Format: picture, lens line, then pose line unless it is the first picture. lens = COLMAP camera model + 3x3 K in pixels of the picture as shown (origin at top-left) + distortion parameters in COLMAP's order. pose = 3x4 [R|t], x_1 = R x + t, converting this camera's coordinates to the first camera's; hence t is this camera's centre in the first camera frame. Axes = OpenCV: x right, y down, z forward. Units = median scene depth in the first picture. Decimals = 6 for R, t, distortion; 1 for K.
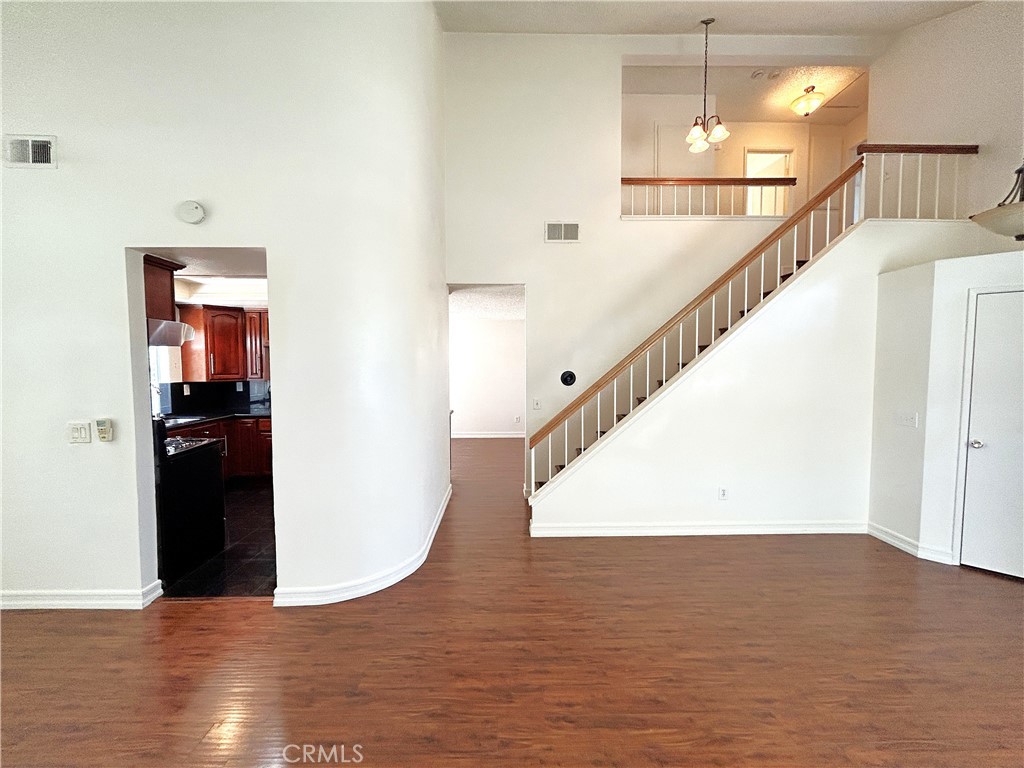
lens RADIAL K [[423.1, 0, 512.2], [0, 423.1, 384.3], [0, 0, 1]] dist [0.000629, 0.000345]
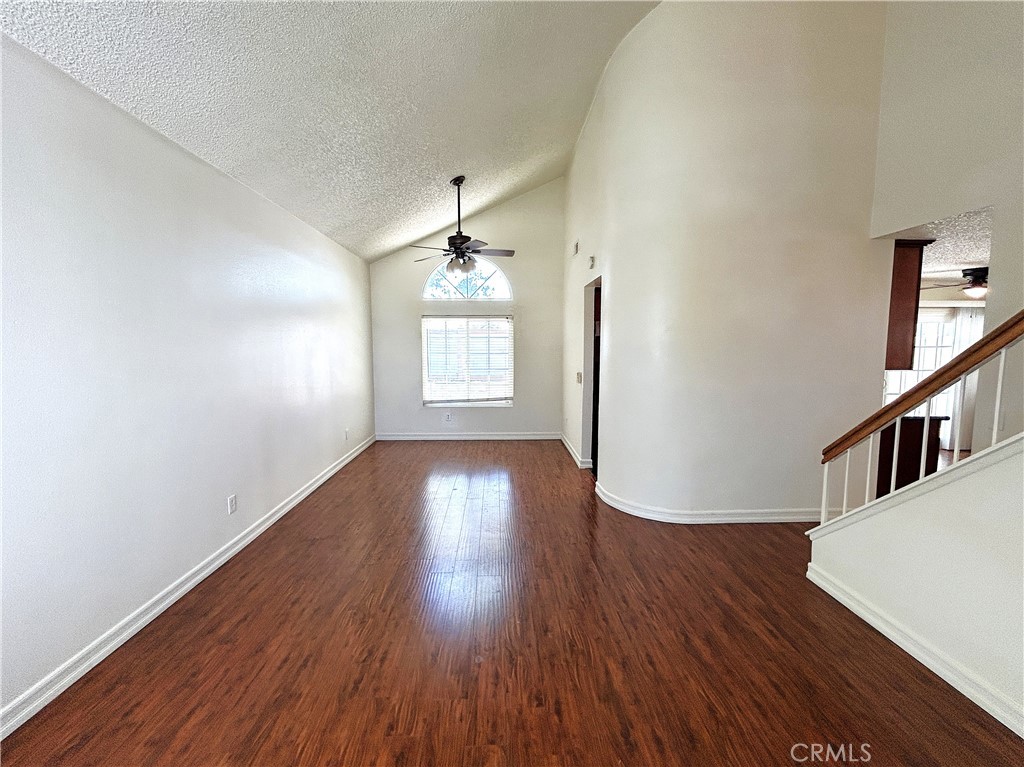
lens RADIAL K [[423.1, 0, 512.2], [0, 423.1, 383.8], [0, 0, 1]] dist [0.000629, 0.000345]
pose [[0.012268, 0.093541, -0.995540, 1.051814], [-0.054426, 0.994201, 0.092744, -0.036136], [0.998442, 0.053045, 0.017288, 0.609866]]
